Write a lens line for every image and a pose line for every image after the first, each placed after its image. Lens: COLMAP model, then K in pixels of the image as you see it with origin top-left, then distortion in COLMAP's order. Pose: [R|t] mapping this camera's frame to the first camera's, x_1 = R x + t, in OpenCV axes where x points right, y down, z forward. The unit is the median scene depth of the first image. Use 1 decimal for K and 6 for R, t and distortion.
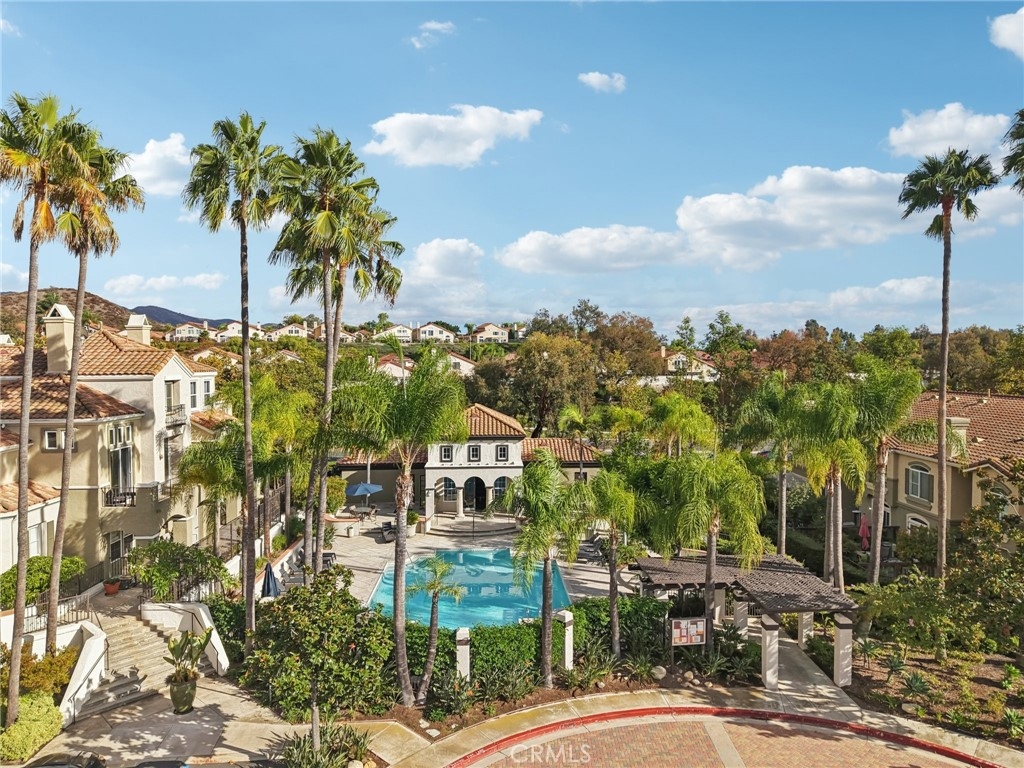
lens RADIAL K [[677.7, 0, 514.8], [0, 677.7, 392.3], [0, 0, 1]] dist [0.012604, -0.014235]
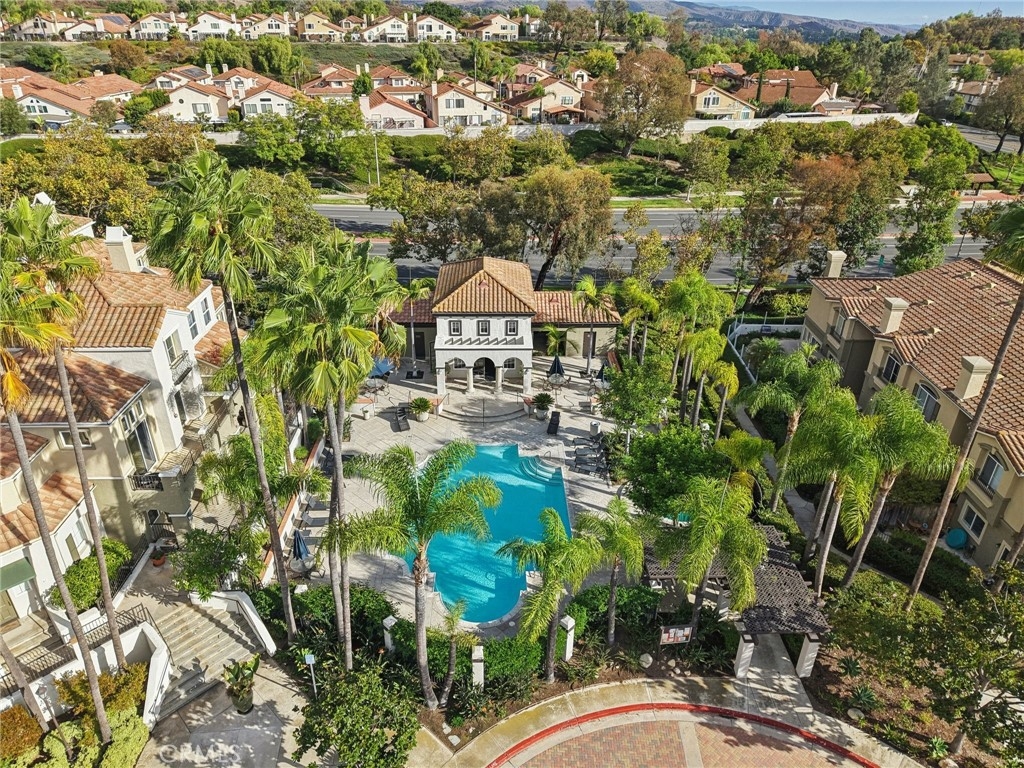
lens RADIAL K [[677.7, 0, 514.3], [0, 677.7, 381.7], [0, 0, 1]] dist [0.012604, -0.014235]
pose [[0.999854, 0.015029, -0.008118, -0.011658], [-0.010137, 0.904585, 0.426172, -0.523844], [0.013748, -0.426027, 0.904606, 0.155399]]
